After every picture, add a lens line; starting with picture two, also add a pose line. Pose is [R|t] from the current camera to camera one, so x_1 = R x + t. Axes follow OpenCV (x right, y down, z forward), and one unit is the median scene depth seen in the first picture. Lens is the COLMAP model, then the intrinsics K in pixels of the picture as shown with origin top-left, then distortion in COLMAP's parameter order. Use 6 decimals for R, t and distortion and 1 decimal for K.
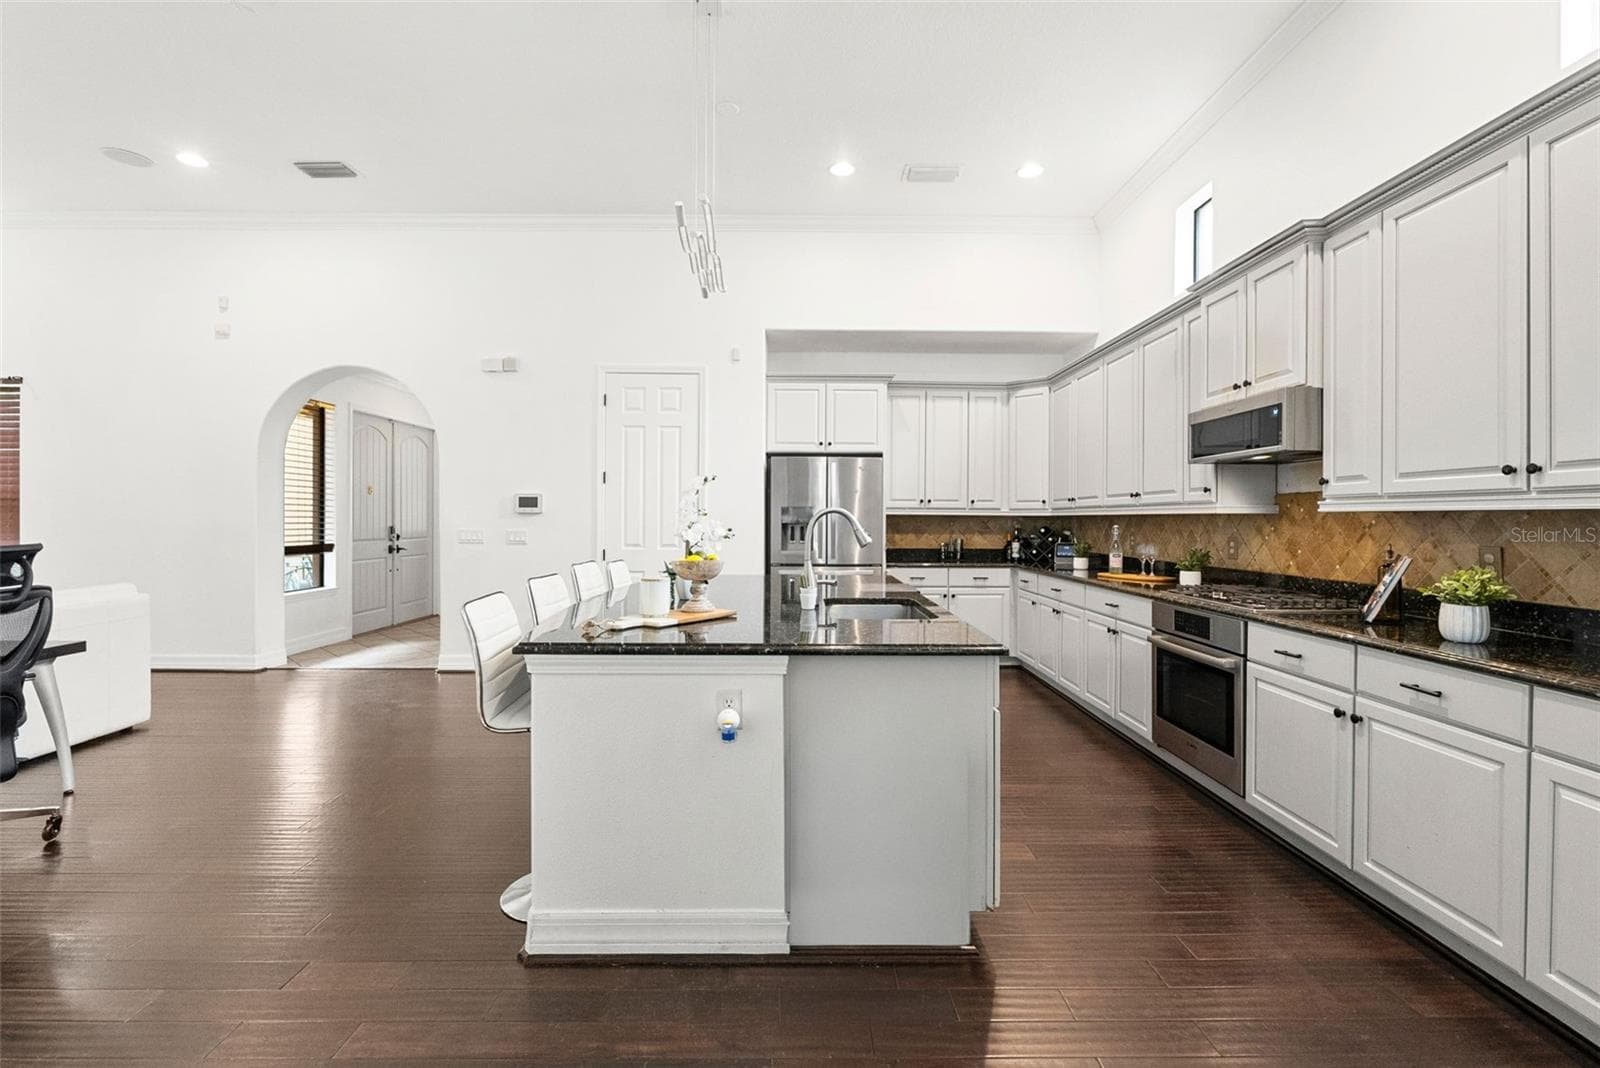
lens RADIAL K [[716.4, 0, 803.0], [0, 716.4, 514.7], [0, 0, 1]] dist [-0.000388, 0.000429]
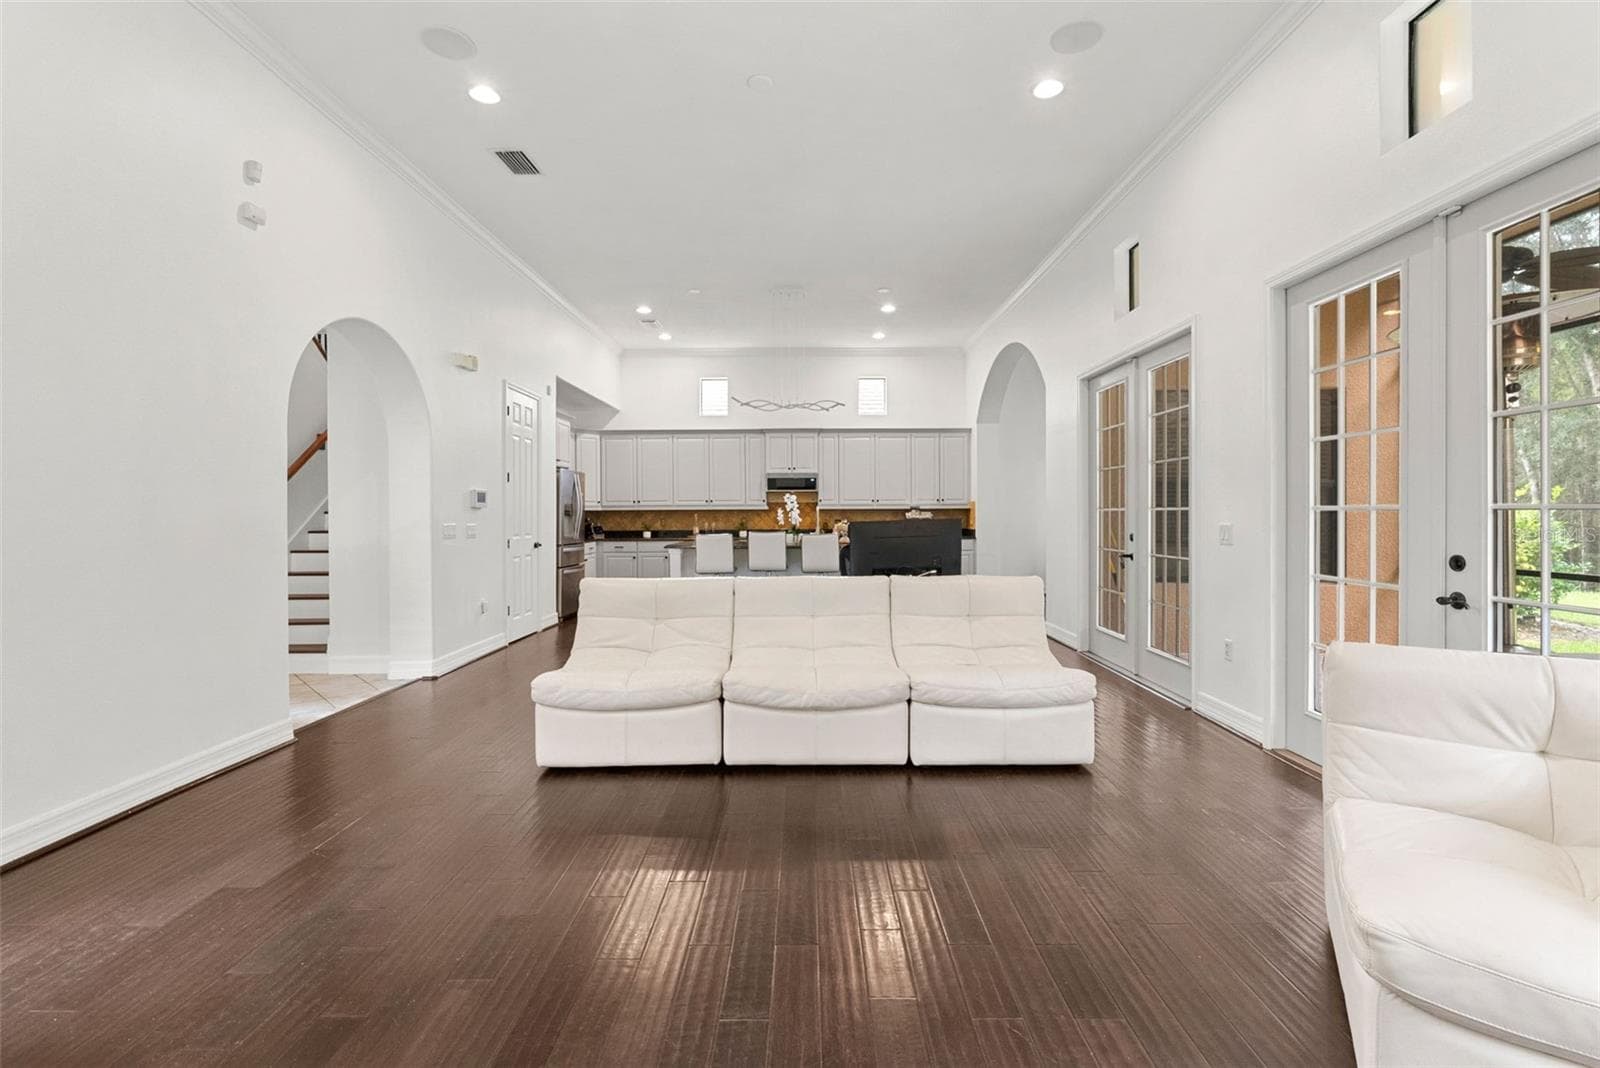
lens RADIAL K [[716.4, 0, 803.0], [0, 716.4, 514.7], [0, 0, 1]] dist [-0.000388, 0.000429]
pose [[0.015385, -0.006565, 0.999860, -1.428100], [-0.001171, 0.999978, 0.006584, 0.000466], [-0.999881, -0.001272, 0.015377, 0.506910]]
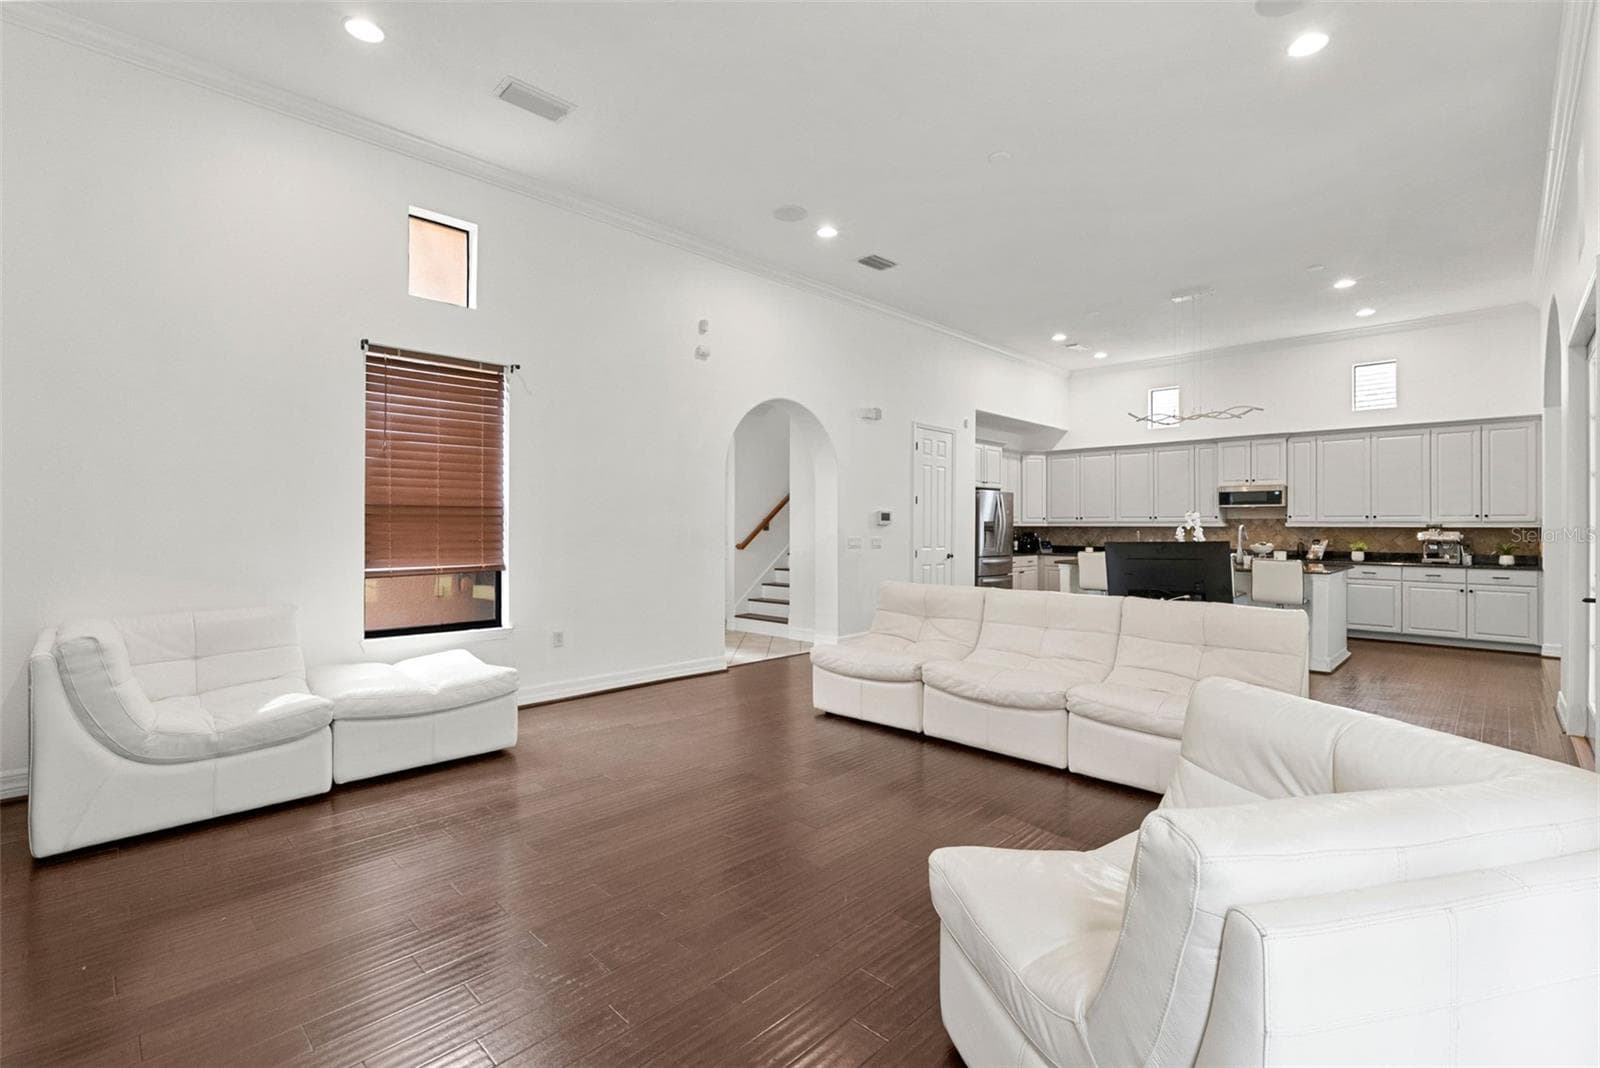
lens RADIAL K [[718.8, 0, 810.5], [0, 718.8, 523.2], [0, 0, 1]] dist [-0.001017, 0.000133]
pose [[0.700990, 0.001450, 0.713170, -1.451059], [-0.005063, 0.999983, 0.002943, -0.008760], [-0.713154, -0.005674, 0.700985, 0.144397]]
